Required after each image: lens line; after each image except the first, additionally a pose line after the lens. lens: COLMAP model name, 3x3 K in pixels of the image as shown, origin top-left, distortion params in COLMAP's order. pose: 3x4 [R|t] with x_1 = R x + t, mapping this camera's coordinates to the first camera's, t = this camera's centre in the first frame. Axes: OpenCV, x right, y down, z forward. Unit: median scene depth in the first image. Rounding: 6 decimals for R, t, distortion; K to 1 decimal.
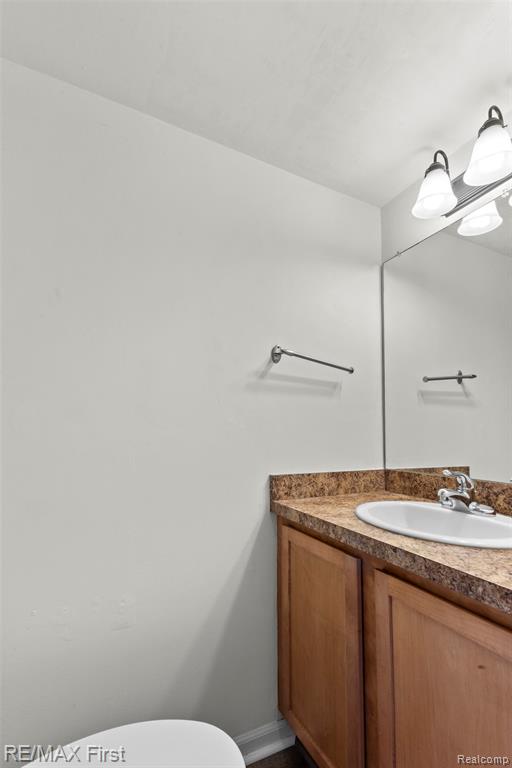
lens RADIAL K [[332.6, 0, 255.7], [0, 332.6, 402.2], [0, 0, 1]] dist [0.000846, 0.000138]
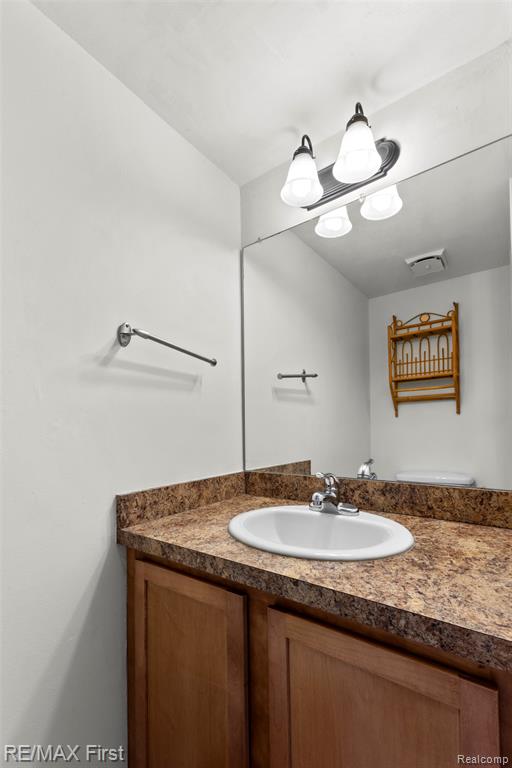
lens RADIAL K [[361.2, 0, 264.4], [0, 361.2, 409.7], [0, 0, 1]] dist [0.003522, 0.000429]
pose [[0.894419, -0.000774, 0.447229, -0.026038], [-0.014670, 0.999410, 0.031069, -0.004810], [-0.446989, -0.034349, 0.893880, 0.138511]]
